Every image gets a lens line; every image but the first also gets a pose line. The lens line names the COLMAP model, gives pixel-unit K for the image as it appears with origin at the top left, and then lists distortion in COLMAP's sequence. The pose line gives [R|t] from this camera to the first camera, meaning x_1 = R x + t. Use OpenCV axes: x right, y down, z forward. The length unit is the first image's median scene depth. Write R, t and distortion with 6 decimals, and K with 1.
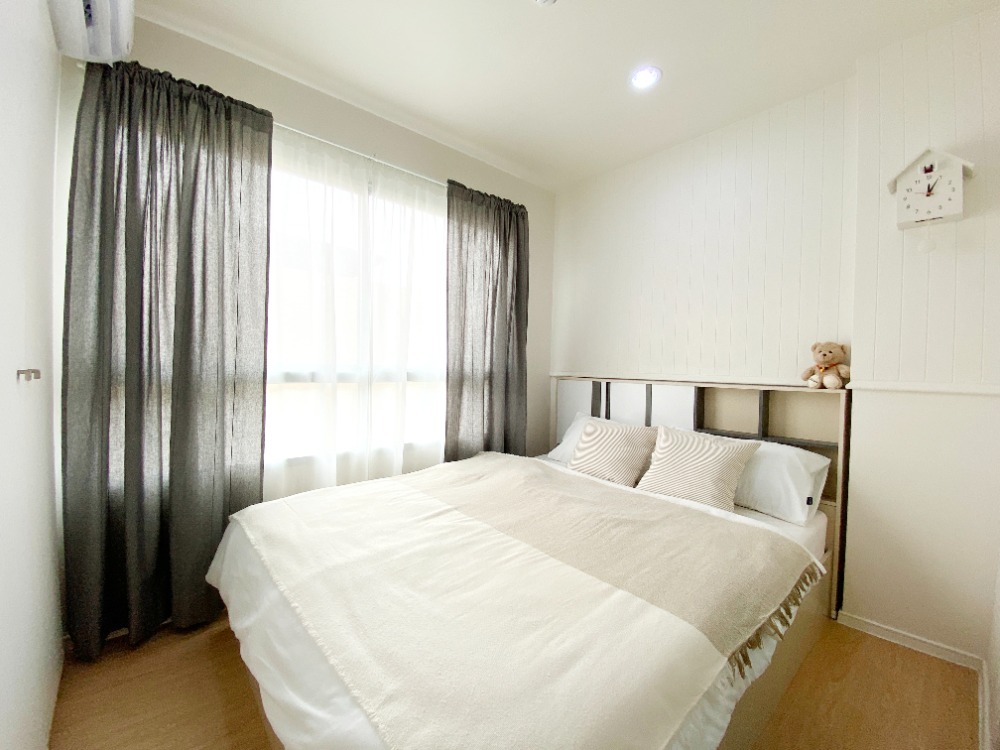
lens RADIAL K [[403.4, 0, 500.0], [0, 403.4, 375.0], [0, 0, 1]] dist [0.001566, 0.000078]
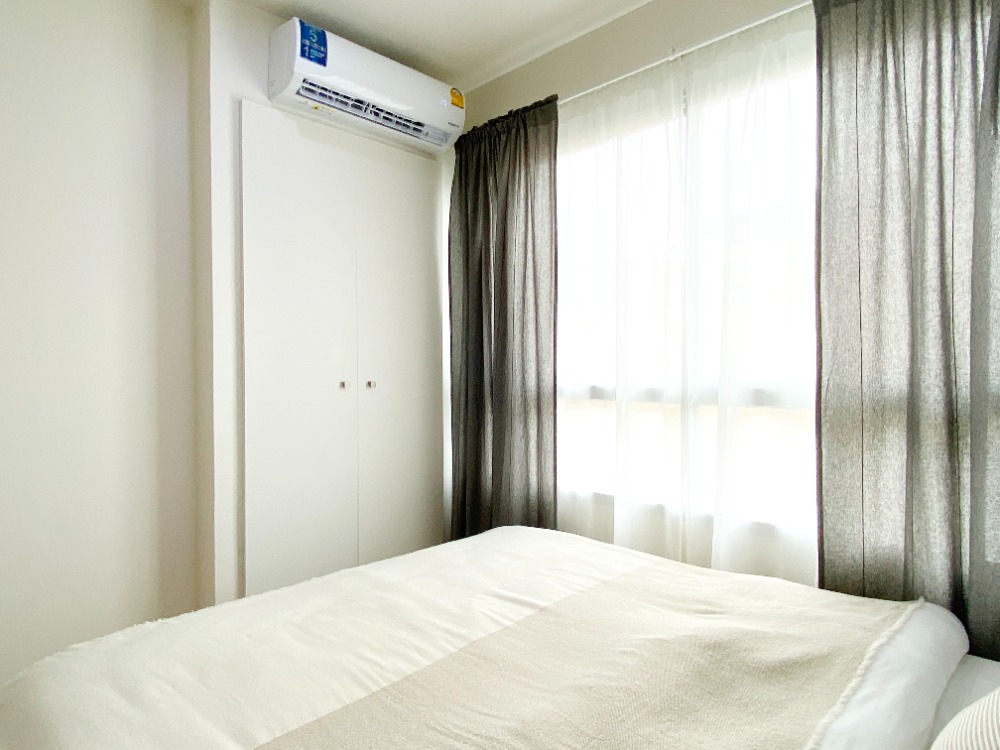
lens RADIAL K [[602.2, 0, 500.0], [0, 602.2, 375.0], [0, 0, 1]] dist [0.028762, -0.001344]
pose [[0.064510, 0.003521, -0.997911, 0.800215], [-0.020477, 0.999788, 0.002204, -0.033051], [0.997707, 0.020292, 0.064569, 0.843836]]
